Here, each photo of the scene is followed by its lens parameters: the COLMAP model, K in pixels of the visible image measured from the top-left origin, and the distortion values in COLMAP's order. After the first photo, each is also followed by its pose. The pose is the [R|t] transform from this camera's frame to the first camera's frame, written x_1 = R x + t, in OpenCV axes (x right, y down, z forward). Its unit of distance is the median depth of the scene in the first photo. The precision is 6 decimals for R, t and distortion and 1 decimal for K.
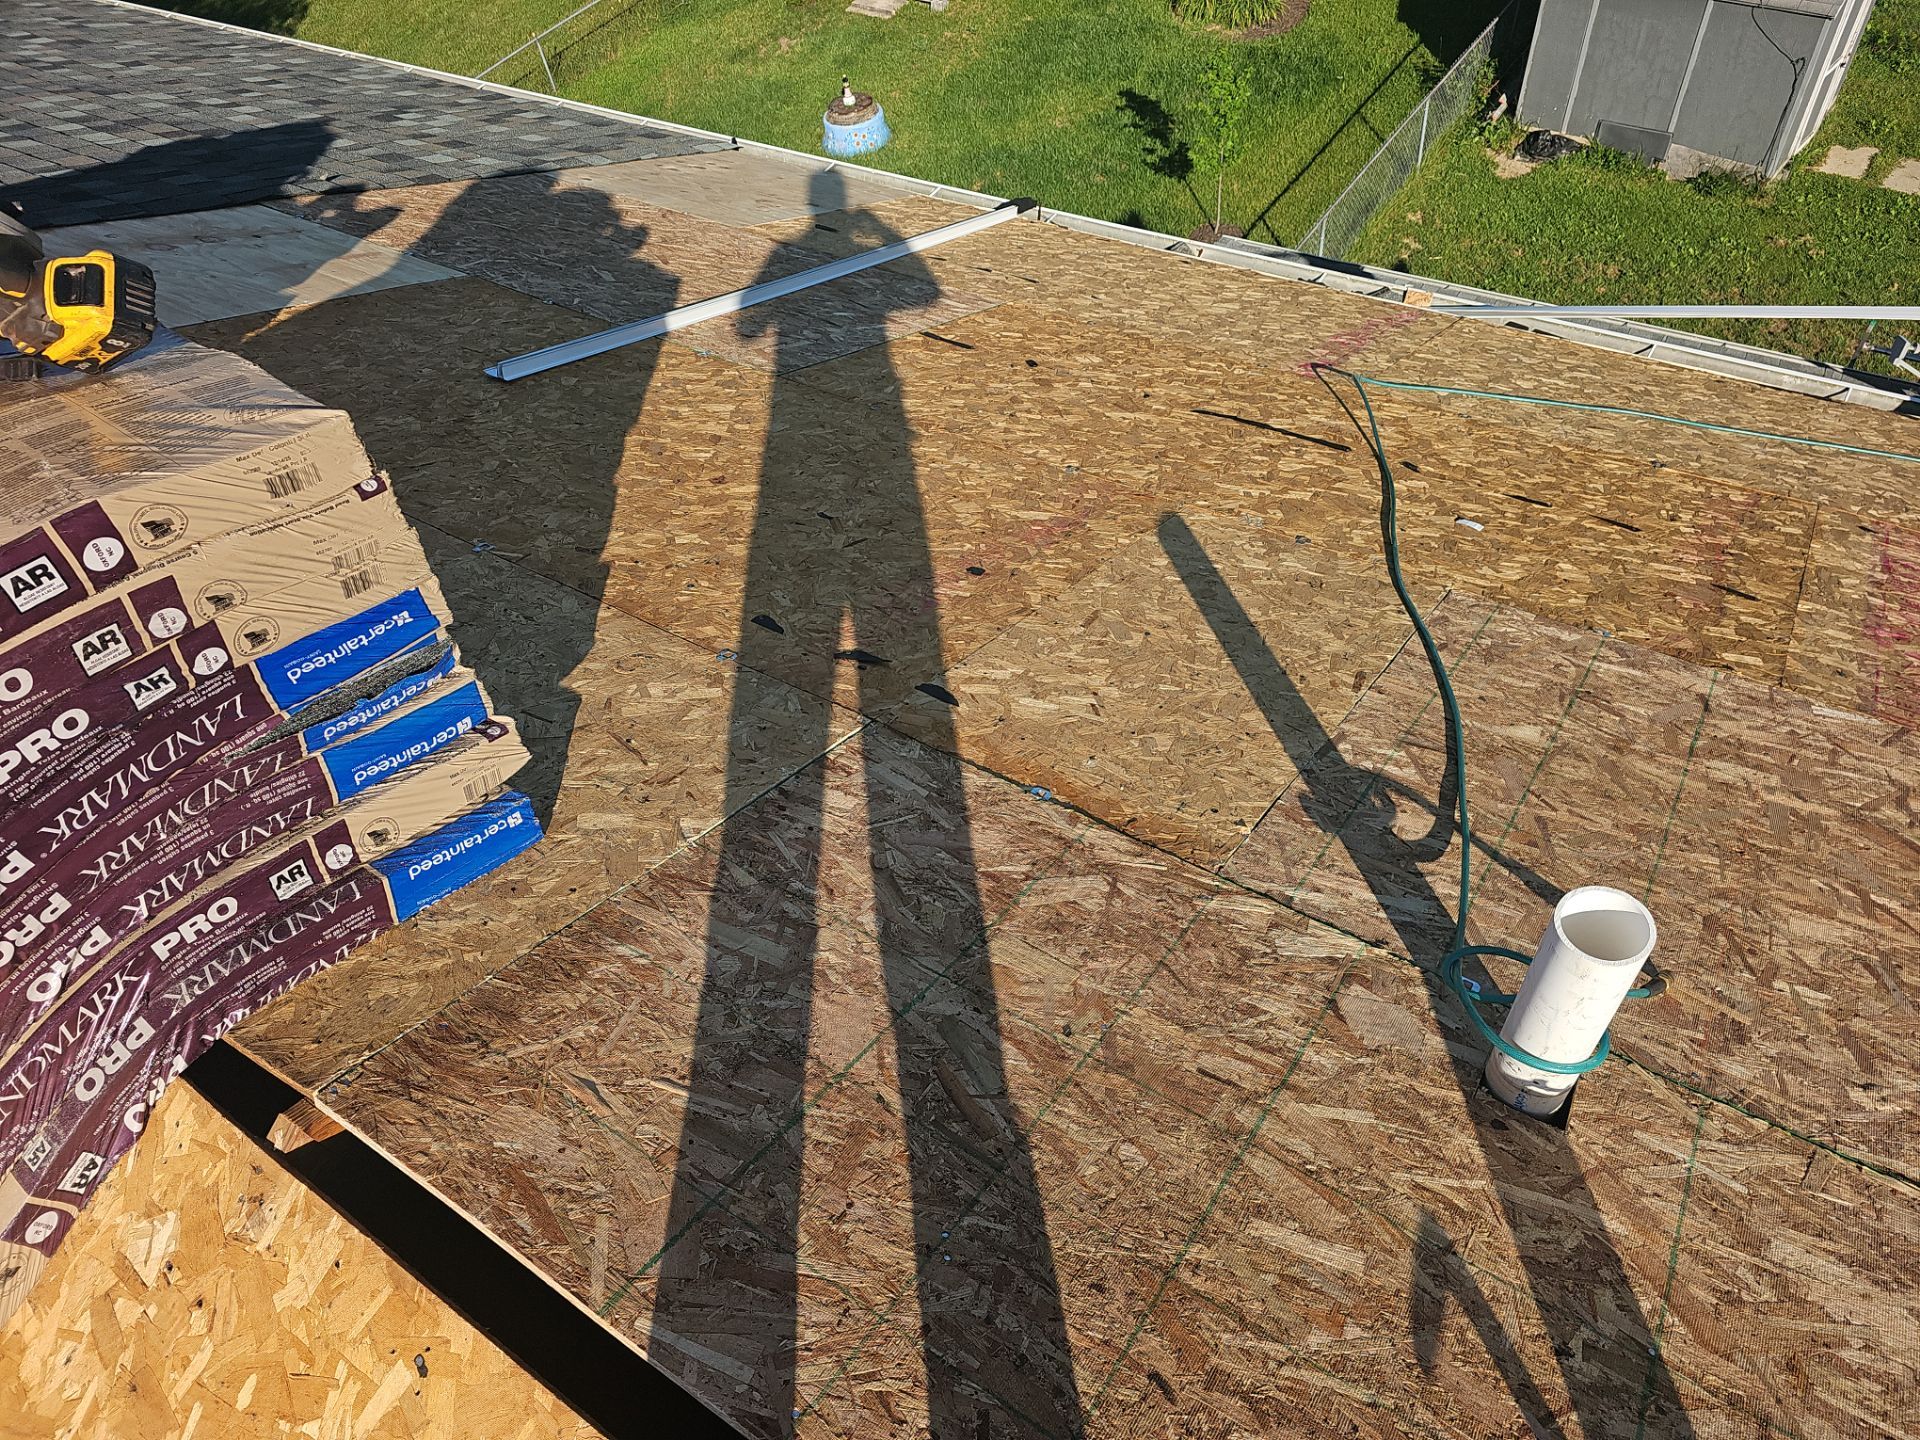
lens RADIAL K [[1282.2, 0, 991.7], [0, 1282.2, 679.7], [0, 0, 1]] dist [0.056641, -0.060754]
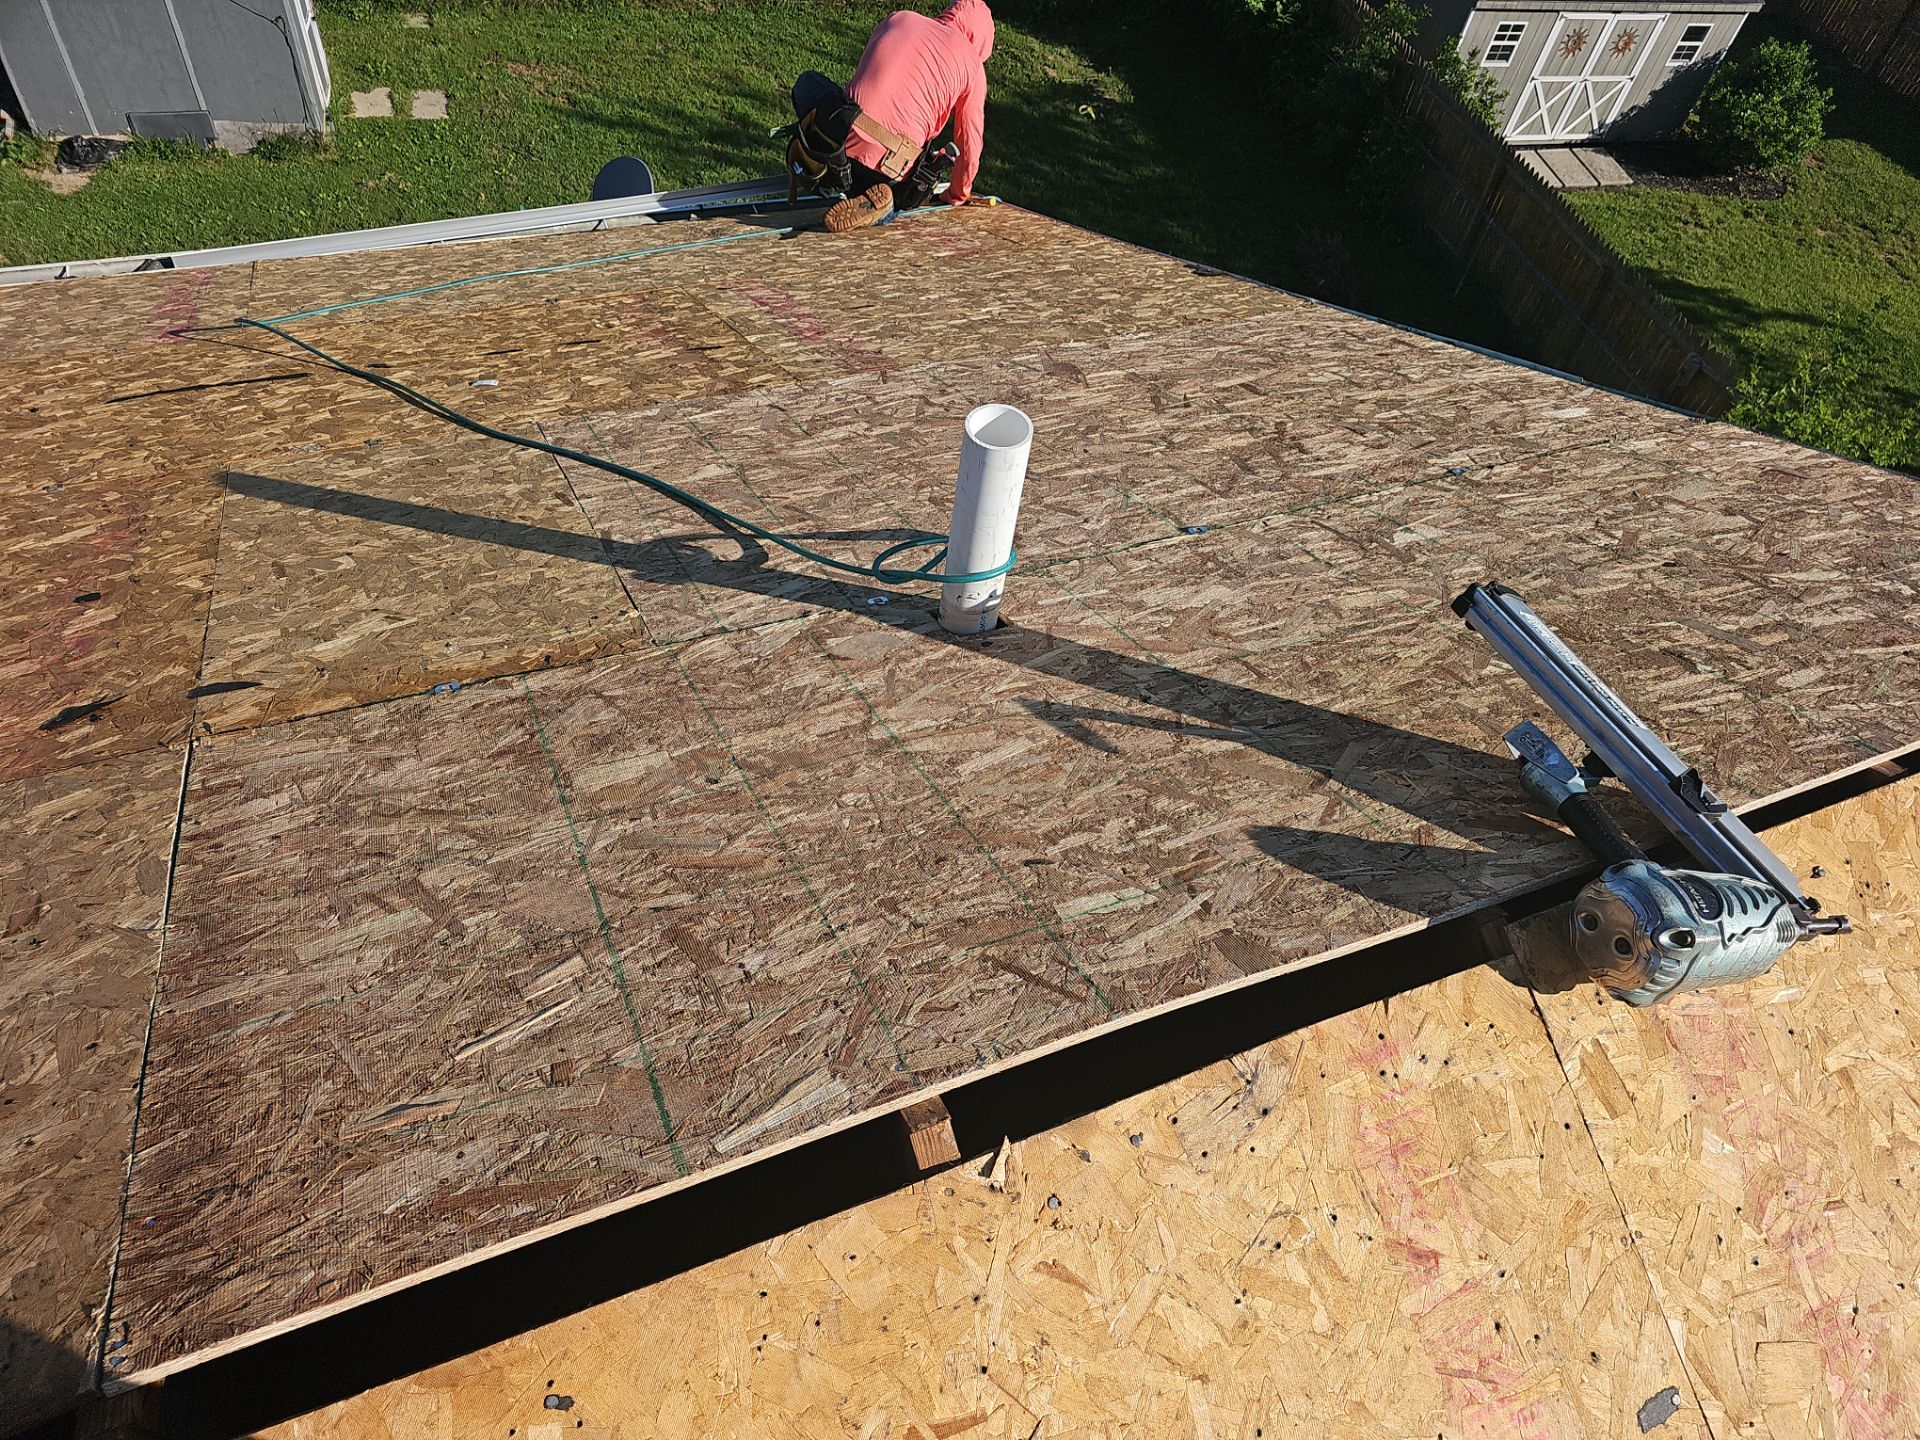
lens RADIAL K [[1282.2, 0, 952.3], [0, 1282.2, 681.5], [0, 0, 1]] dist [0.056641, -0.060754]
pose [[0.542211, -0.499367, 0.675752, -0.473613], [0.497994, 0.838748, 0.220236, 0.075603], [-0.676764, 0.217106, 0.703460, 0.133310]]
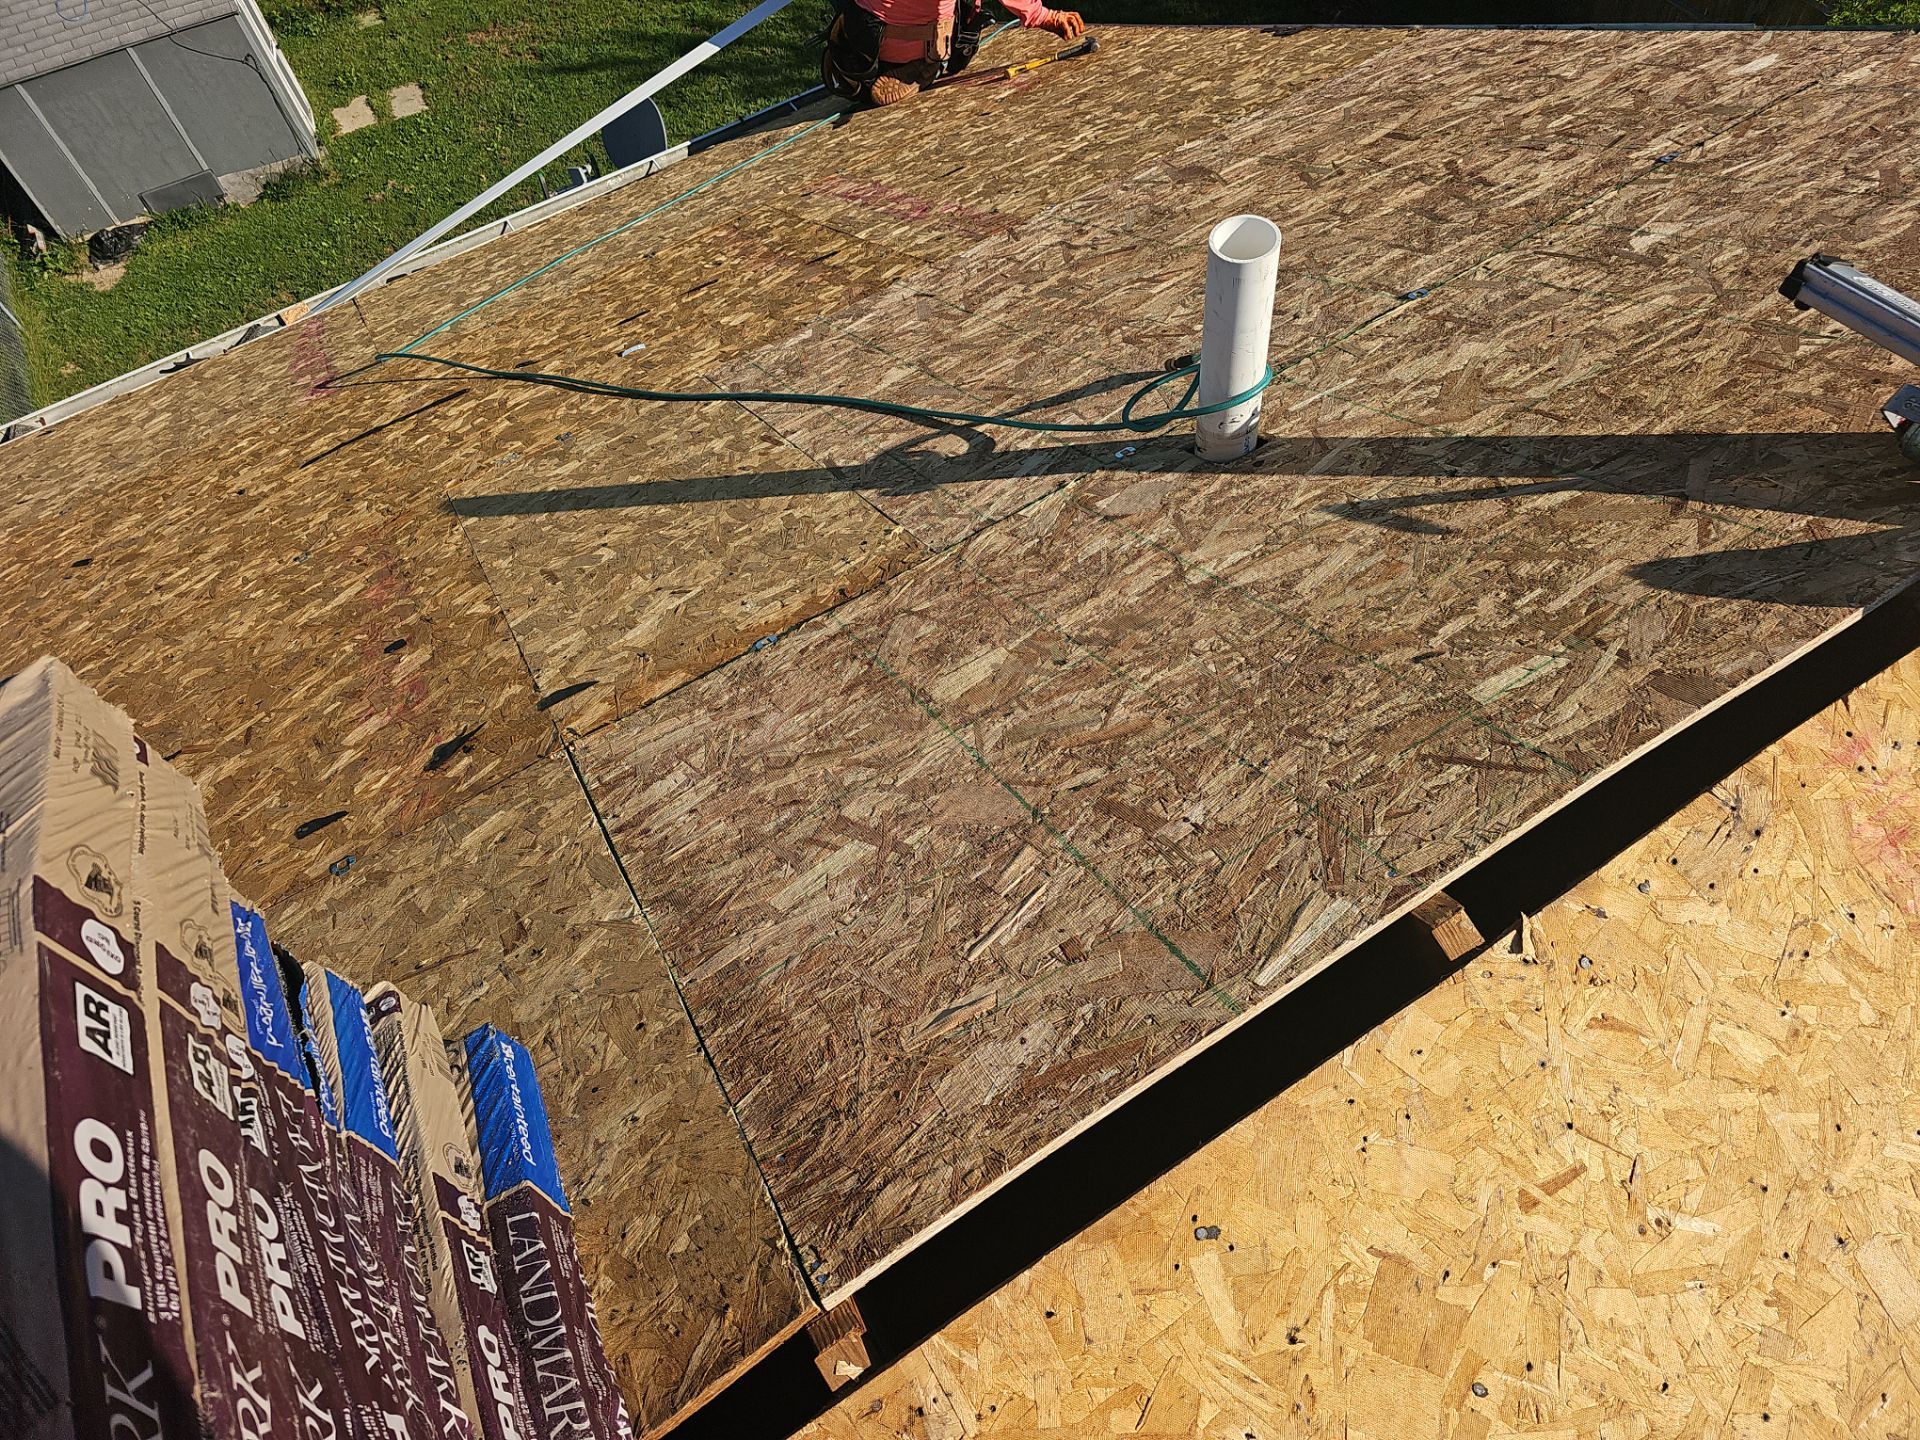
lens RADIAL K [[1282.2, 0, 952.2], [0, 1282.2, 675.6], [0, 0, 1]] dist [0.056641, -0.060754]
pose [[0.441762, -0.687671, 0.576155, -0.571640], [0.709039, 0.661092, 0.245398, -0.036870], [-0.549645, 0.300109, 0.779631, 0.235155]]
